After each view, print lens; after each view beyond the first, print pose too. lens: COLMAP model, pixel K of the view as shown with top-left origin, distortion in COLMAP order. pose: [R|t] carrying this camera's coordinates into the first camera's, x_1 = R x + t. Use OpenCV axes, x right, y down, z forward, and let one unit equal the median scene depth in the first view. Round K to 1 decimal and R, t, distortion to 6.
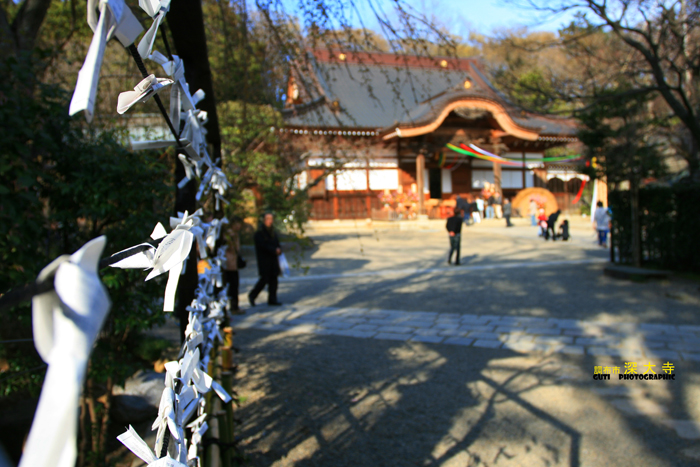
lens RADIAL K [[542.8, 0, 368.1], [0, 542.8, 233.1], [0, 0, 1]] dist [-0.077179, 0.006923]
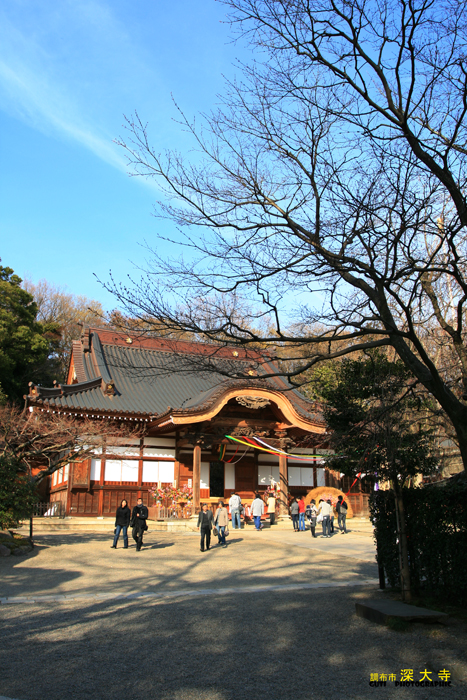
lens RADIAL K [[542.8, 0, 233.5], [0, 542.8, 350.0], [0, 0, 1]] dist [-0.077179, 0.006923]
pose [[0.994627, 0.056252, 0.086906, 0.066426], [-0.025624, 0.947139, -0.319800, -0.007450], [-0.100302, 0.315855, 0.943491, 0.083776]]
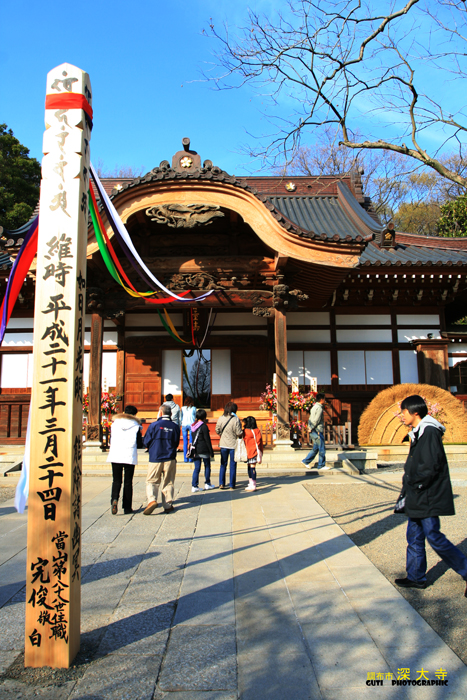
lens RADIAL K [[542.8, 0, 233.5], [0, 542.8, 350.0], [0, 0, 1]] dist [-0.077179, 0.006923]
pose [[0.946700, -0.029897, -0.320727, 0.355014], [-0.026891, 0.984873, -0.171180, -0.031535], [0.320993, 0.170681, 0.931575, 0.574502]]
